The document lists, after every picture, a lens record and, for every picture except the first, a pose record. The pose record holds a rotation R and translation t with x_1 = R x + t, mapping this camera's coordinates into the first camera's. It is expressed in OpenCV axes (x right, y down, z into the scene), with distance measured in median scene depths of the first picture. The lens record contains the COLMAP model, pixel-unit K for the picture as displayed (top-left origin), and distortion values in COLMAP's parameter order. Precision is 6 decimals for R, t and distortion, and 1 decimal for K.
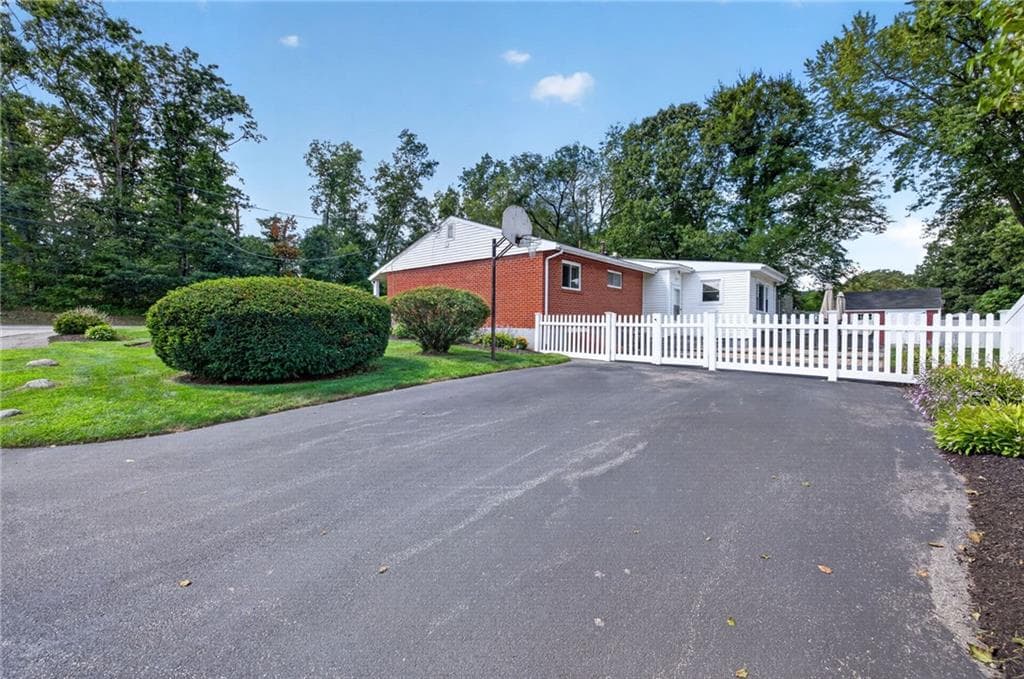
lens RADIAL K [[426.7, 0, 512.0], [0, 426.7, 339.5], [0, 0, 1]] dist [-0.009055, -0.000070]
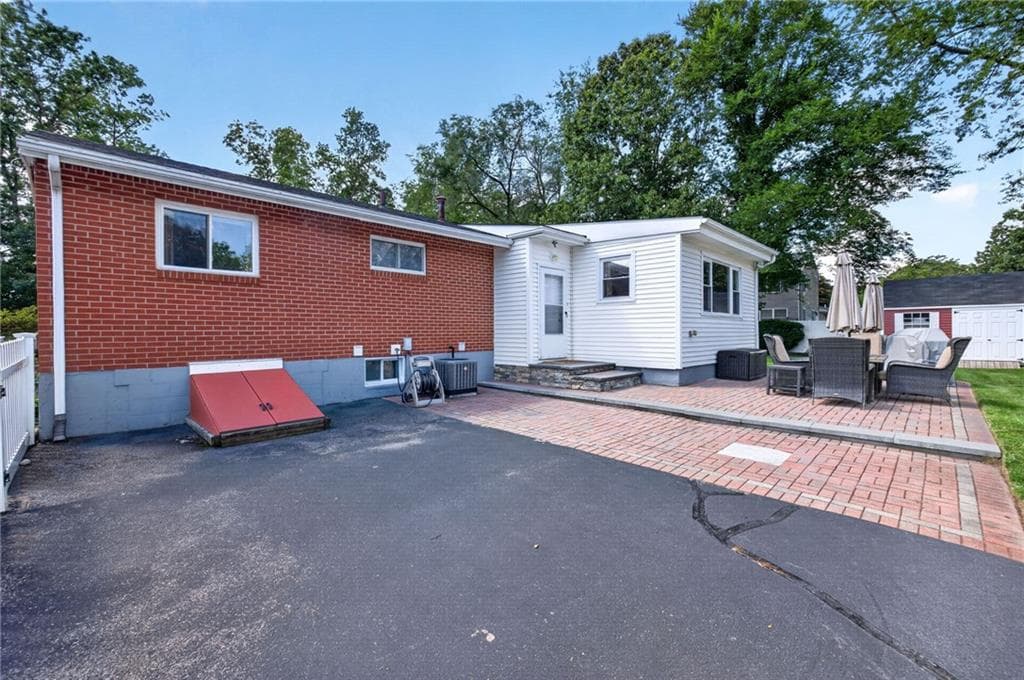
lens RADIAL K [[428.6, 0, 508.8], [0, 428.6, 336.4], [0, 0, 1]] dist [-0.009635, 0.000403]
pose [[0.997837, -0.012322, -0.064577, 0.197845], [0.011545, 0.999857, -0.012386, -0.019151], [0.064720, 0.011613, 0.997836, 0.250075]]
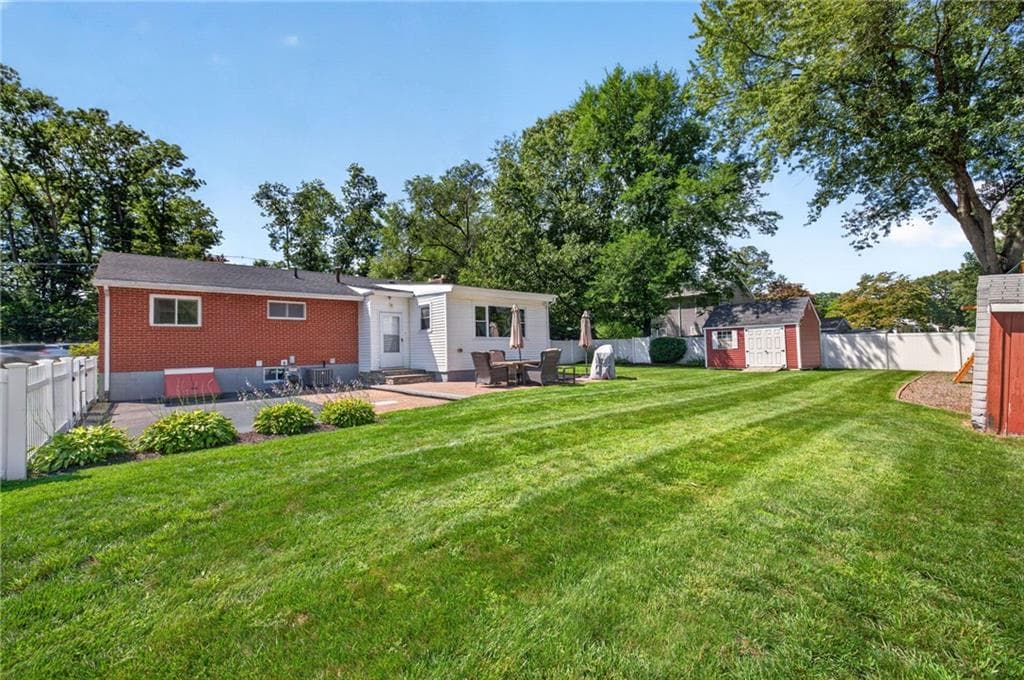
lens RADIAL K [[428.6, 0, 508.8], [0, 428.6, 336.4], [0, 0, 1]] dist [-0.009635, 0.000403]
pose [[0.988979, -0.036327, -0.143533, 0.407798], [0.028047, 0.997846, -0.059299, -0.009915], [0.145378, 0.054620, 0.987867, 0.090411]]
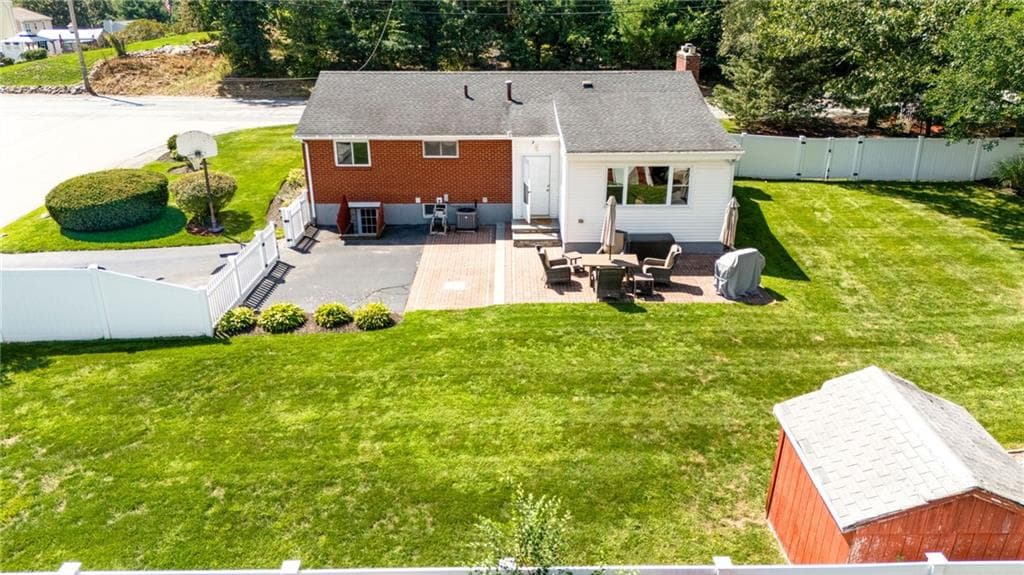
lens RADIAL K [[757.7, 0, 516.7], [0, 757.7, 286.7], [0, 0, 1]] dist [0.071266, -0.089965]
pose [[0.659762, 0.259311, -0.705317, 0.760152], [-0.012601, 0.942263, 0.334638, -0.198432], [0.751369, -0.211894, 0.624936, 0.030531]]
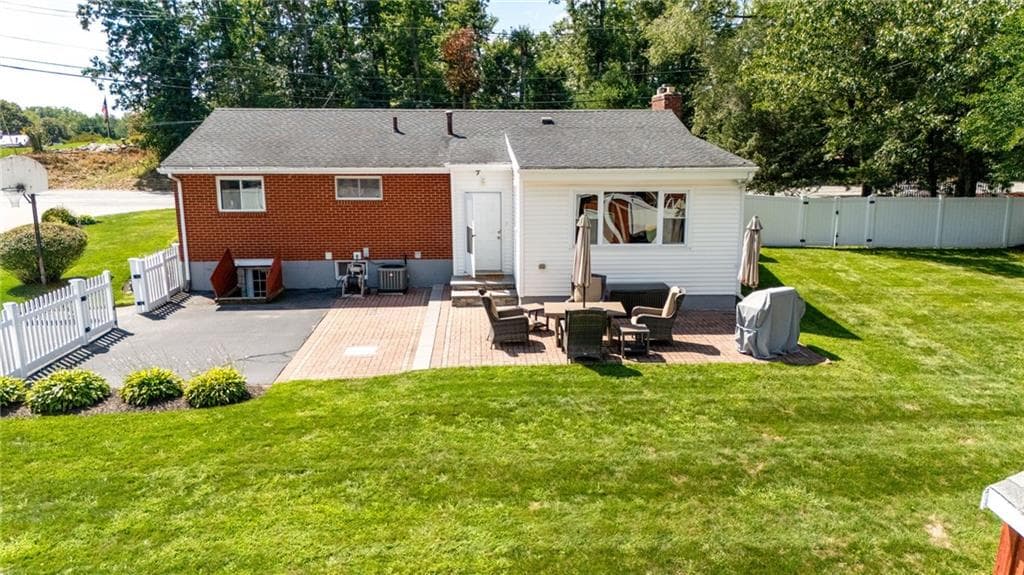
lens RADIAL K [[757.7, 0, 516.7], [0, 757.7, 286.7], [0, 0, 1]] dist [0.071266, -0.089965]
pose [[0.692517, 0.127707, -0.710007, 0.643153], [-0.009247, 0.985697, 0.168275, -0.094699], [0.721342, -0.109968, 0.683793, 0.161368]]
